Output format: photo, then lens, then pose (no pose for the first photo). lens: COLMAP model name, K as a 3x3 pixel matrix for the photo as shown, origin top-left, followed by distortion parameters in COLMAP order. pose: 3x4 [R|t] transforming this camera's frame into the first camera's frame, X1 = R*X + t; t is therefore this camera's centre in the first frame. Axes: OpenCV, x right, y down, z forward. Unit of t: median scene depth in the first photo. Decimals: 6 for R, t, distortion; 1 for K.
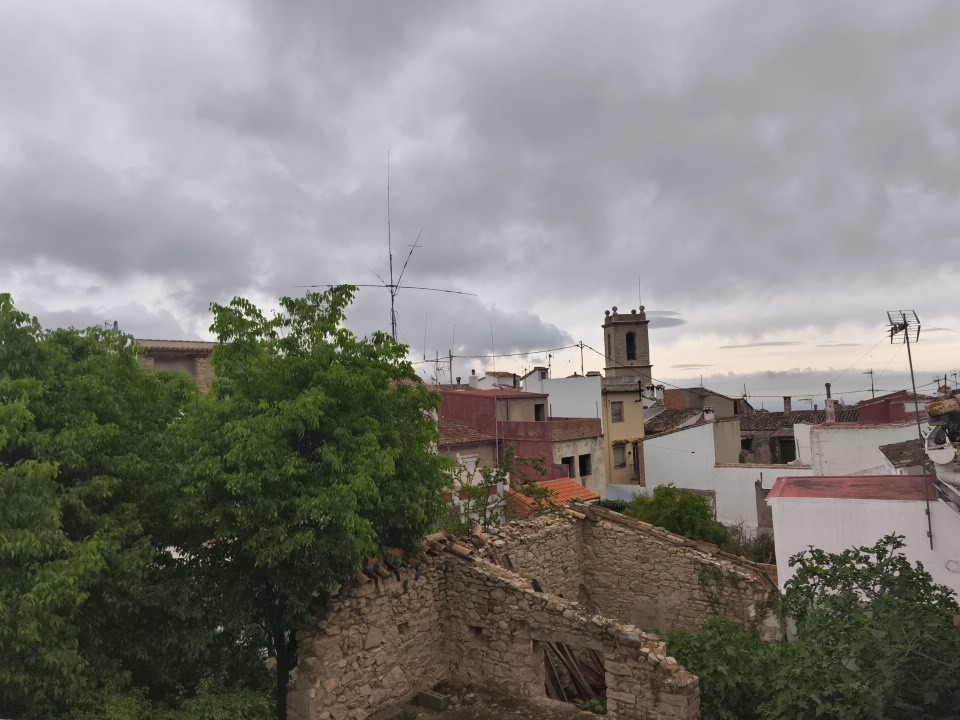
lens RADIAL K [[697.4, 0, 483.3], [0, 697.4, 363.3], [0, 0, 1]] dist [0.071645, -0.001341]
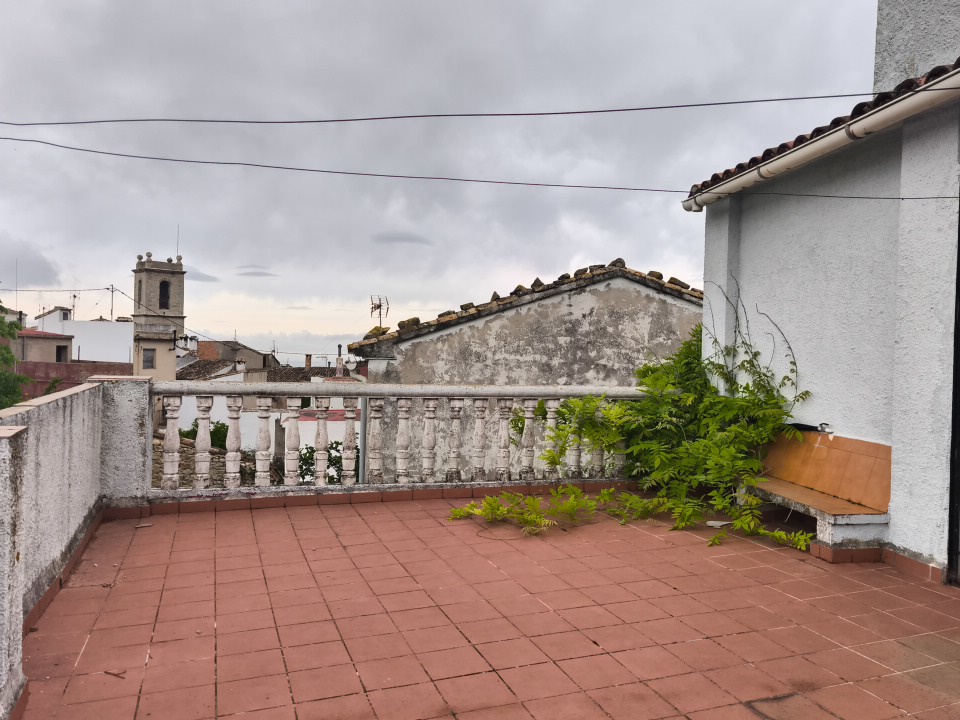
lens RADIAL K [[697.4, 0, 483.3], [0, 697.4, 363.3], [0, 0, 1]] dist [0.071645, -0.001341]
pose [[0.796624, 0.052344, 0.602205, -0.036310], [-0.088929, 0.995552, 0.031105, 0.000586], [-0.597898, -0.078333, 0.797736, -0.098198]]
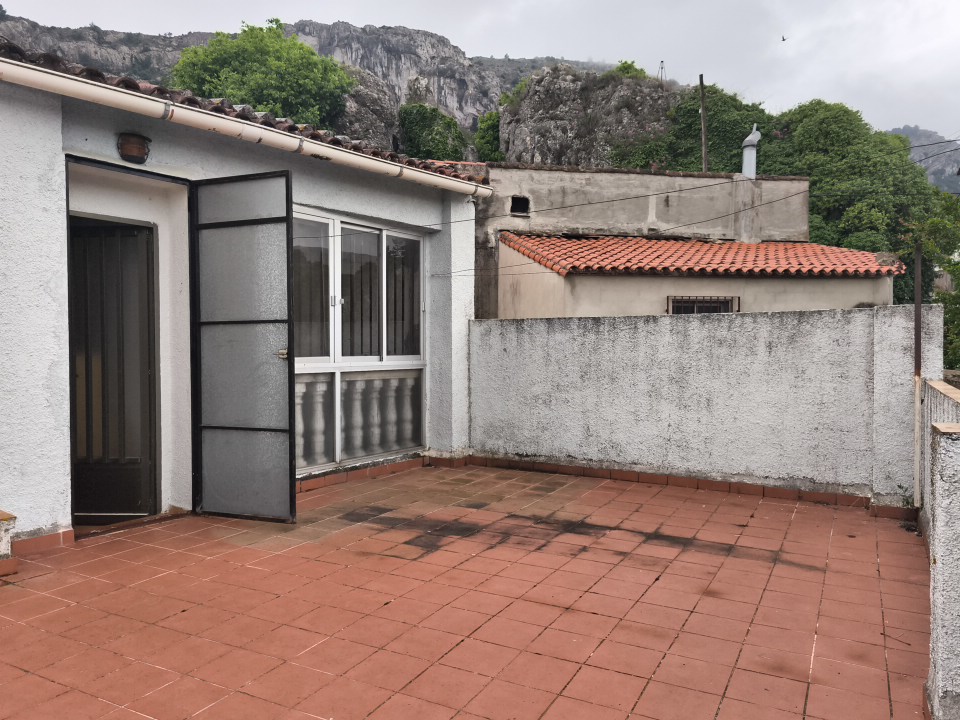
lens RADIAL K [[697.4, 0, 483.3], [0, 697.4, 363.3], [0, 0, 1]] dist [0.071645, -0.001341]
pose [[-0.977740, 0.035757, 0.206751, 0.138927], [0.028455, 0.998865, -0.038186, 0.042339], [-0.207882, -0.031453, -0.977648, 0.717589]]
